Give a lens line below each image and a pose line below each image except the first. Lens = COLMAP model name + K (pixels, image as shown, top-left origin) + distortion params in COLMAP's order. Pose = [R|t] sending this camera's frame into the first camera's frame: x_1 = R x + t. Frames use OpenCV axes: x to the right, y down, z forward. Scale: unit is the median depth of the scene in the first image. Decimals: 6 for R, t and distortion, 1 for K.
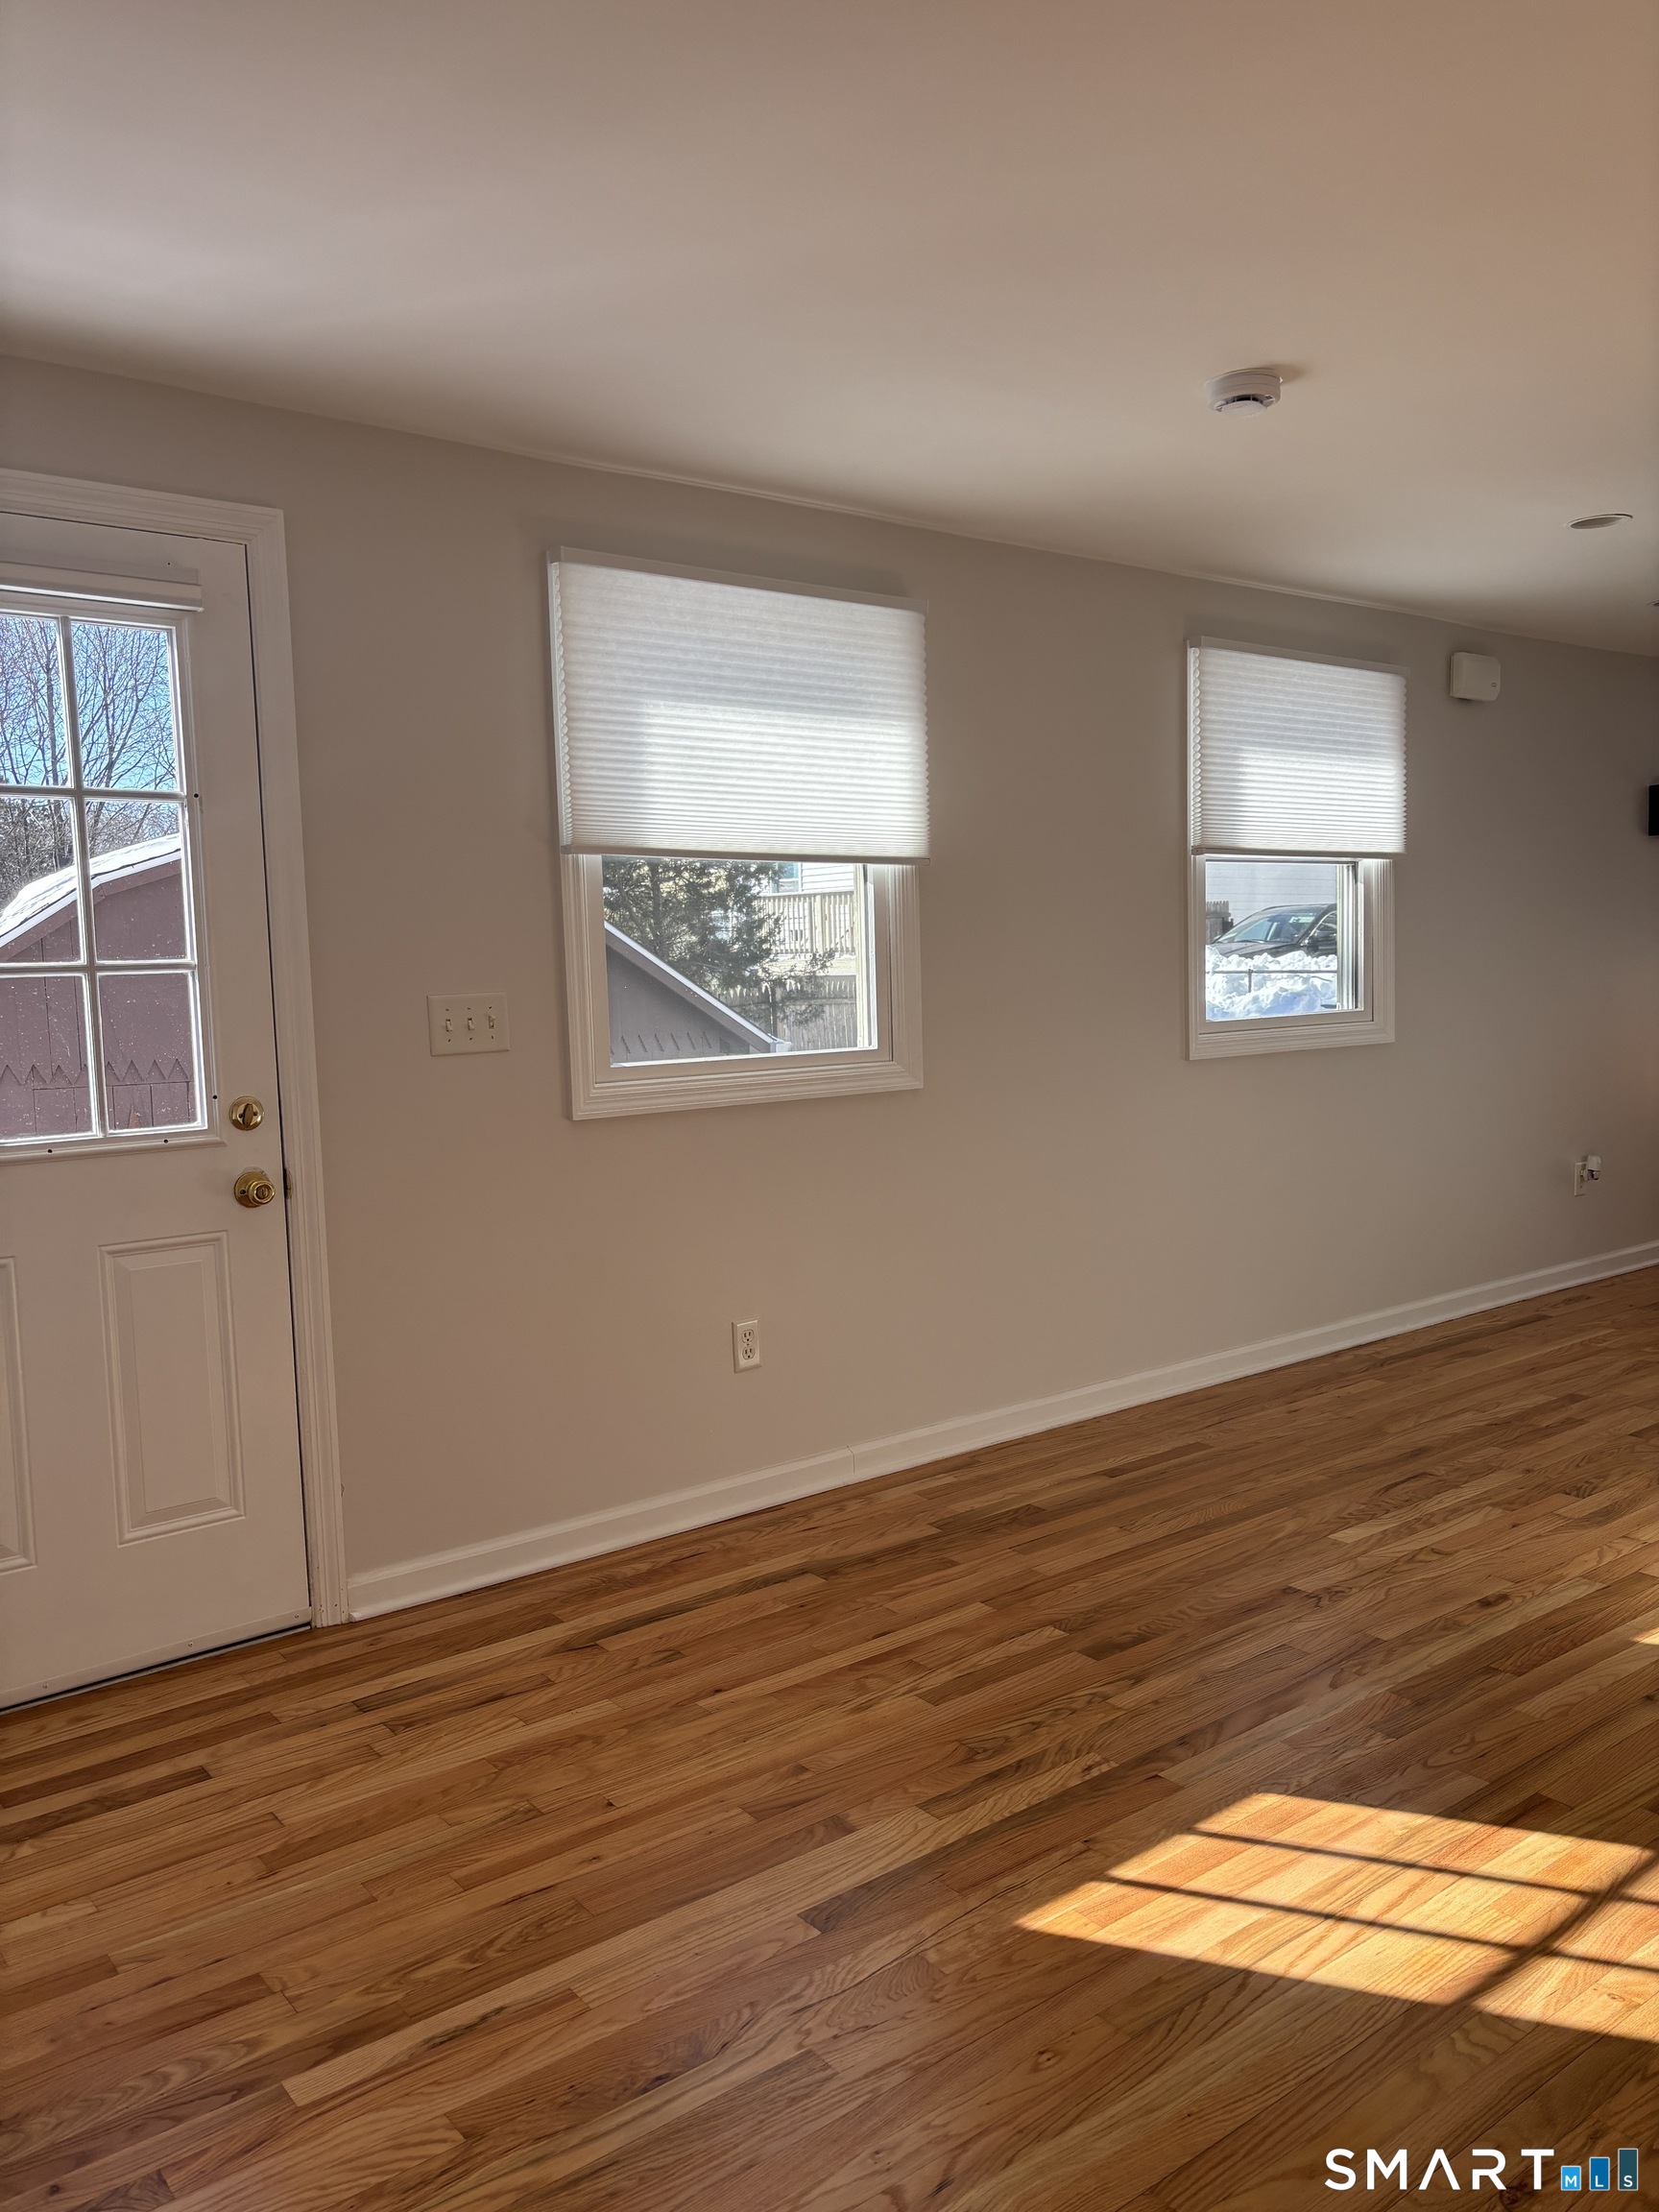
lens RADIAL K [[1648.0, 0, 828.7], [0, 1648.0, 1105.8], [0, 0, 1]] dist [-0.008184, -0.000585]
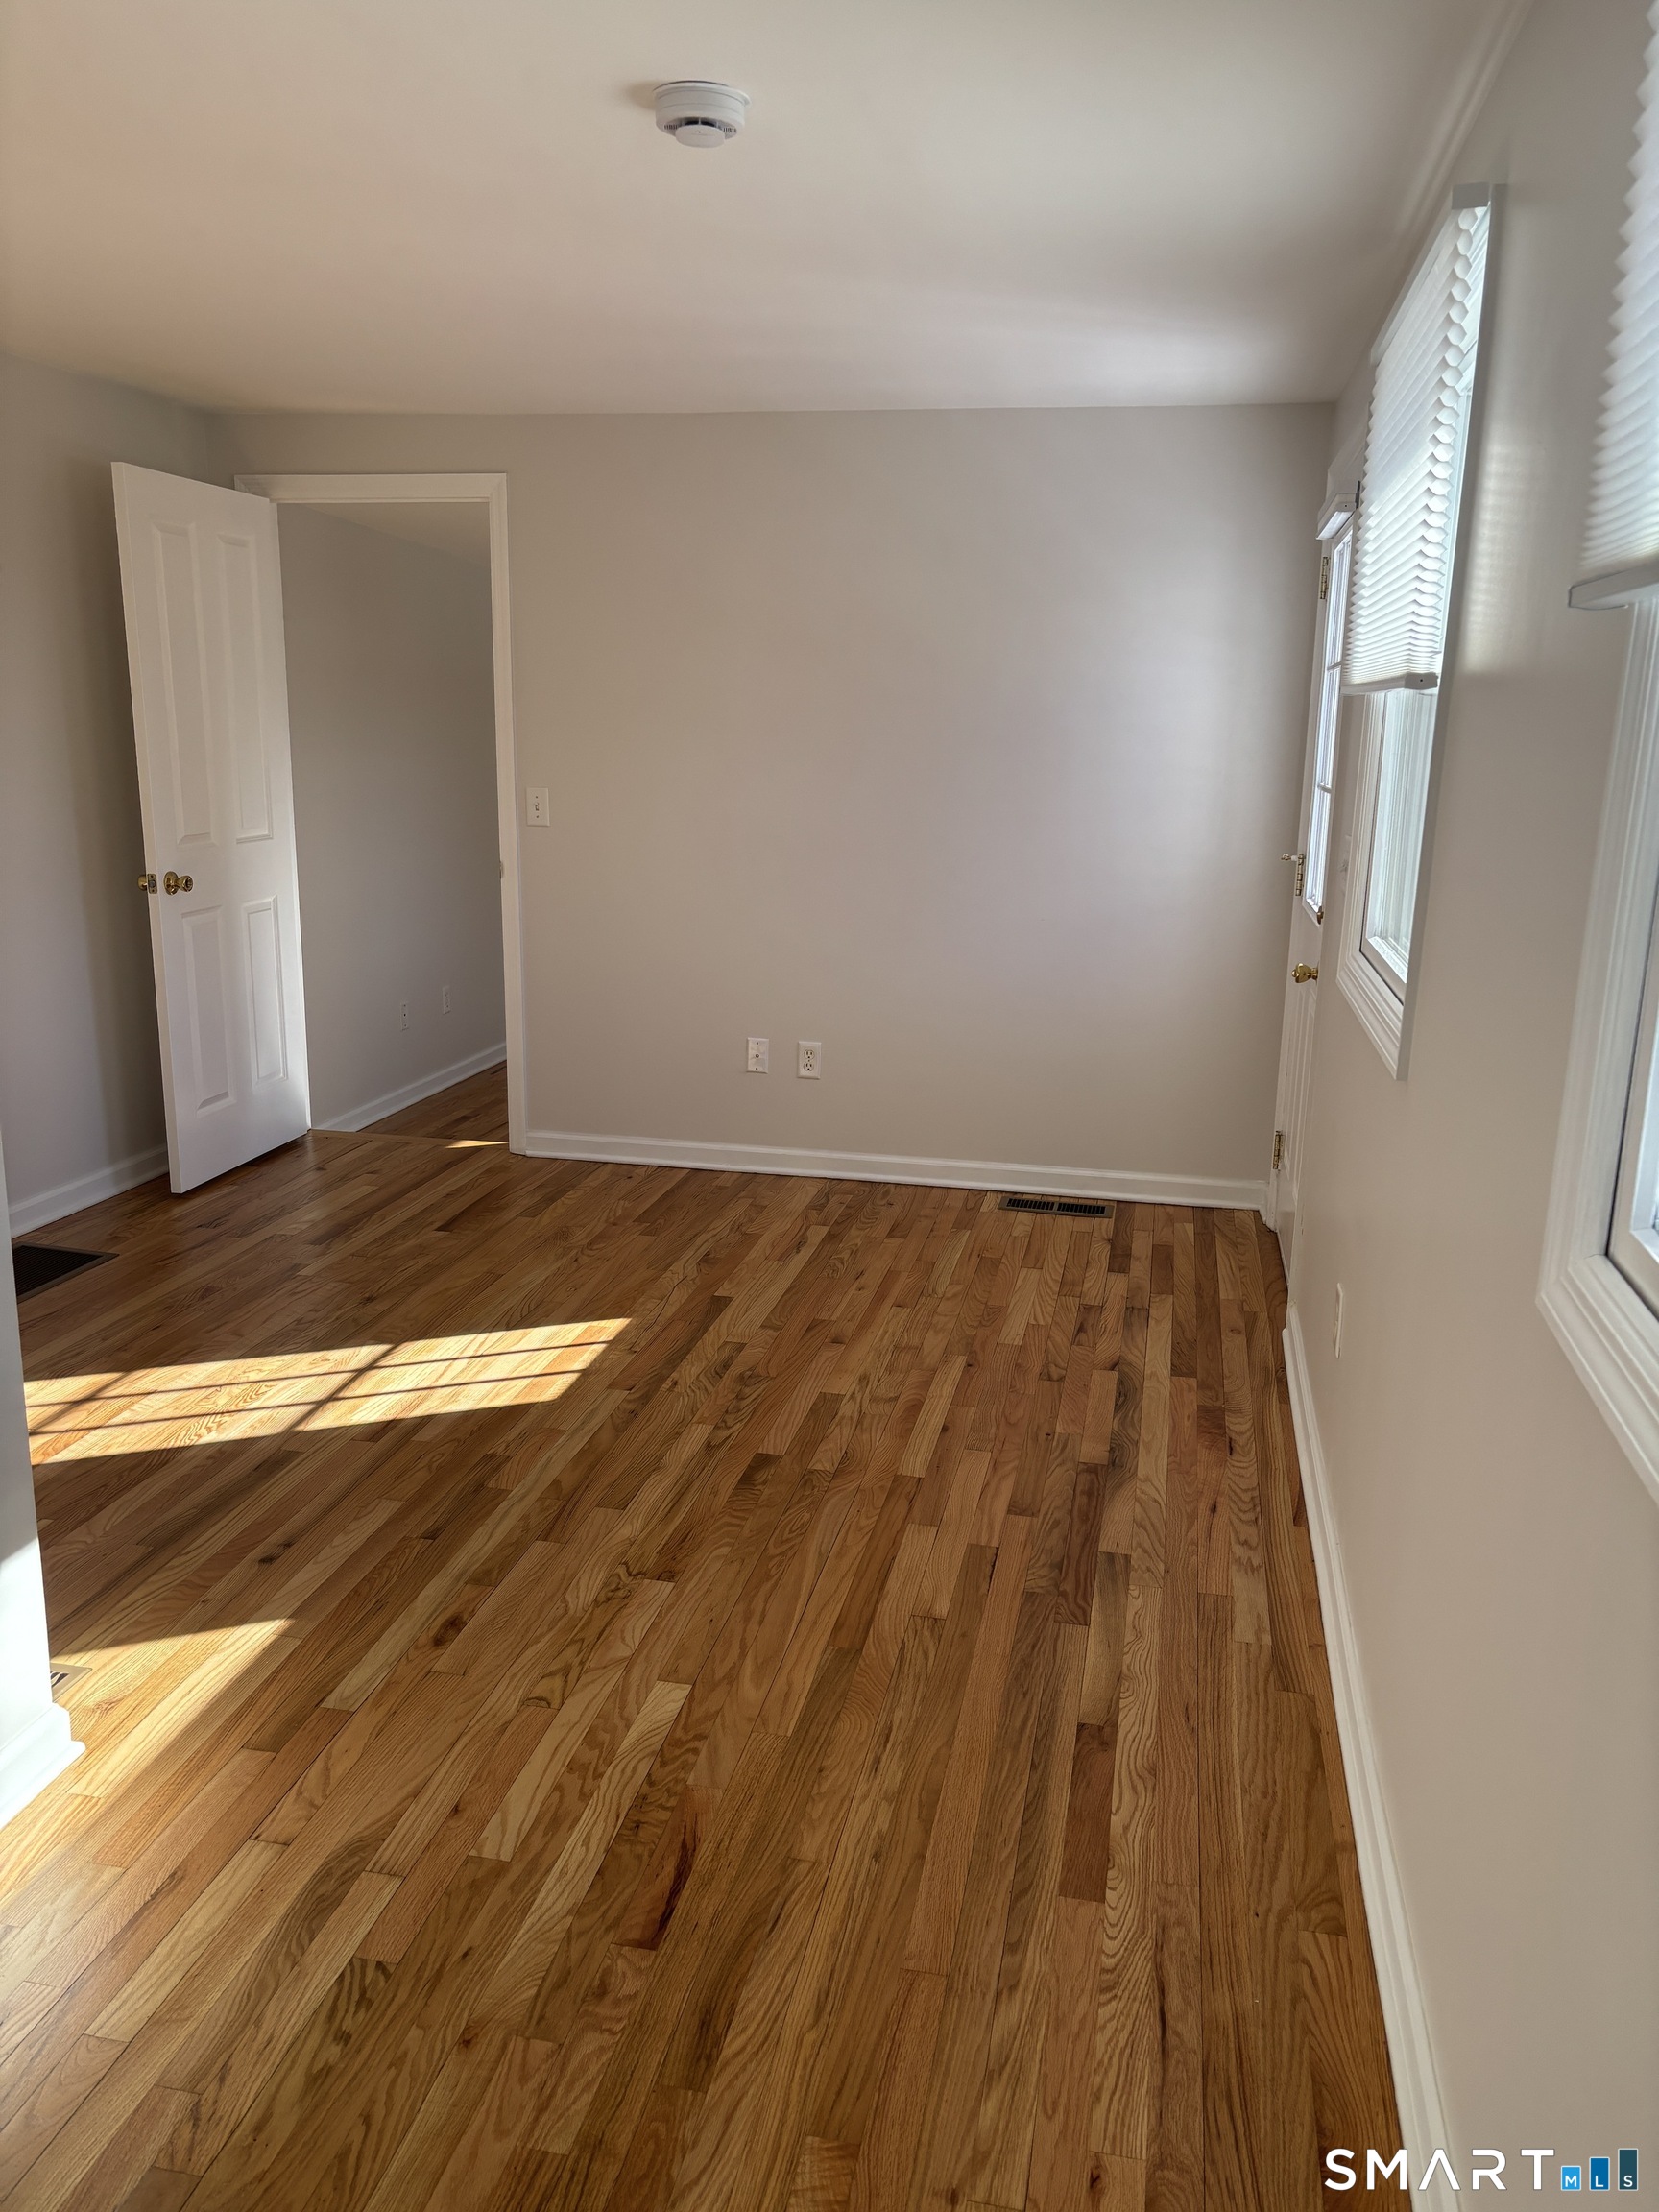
lens RADIAL K [[1648.0, 0, 826.6], [0, 1648.0, 1107.6], [0, 0, 1]] dist [-0.008184, -0.000585]
pose [[-0.755374, 0.162659, -0.634785, 0.811523], [-0.062351, 0.946467, 0.316721, -0.244207], [0.652321, 0.278822, -0.704795, 1.783659]]
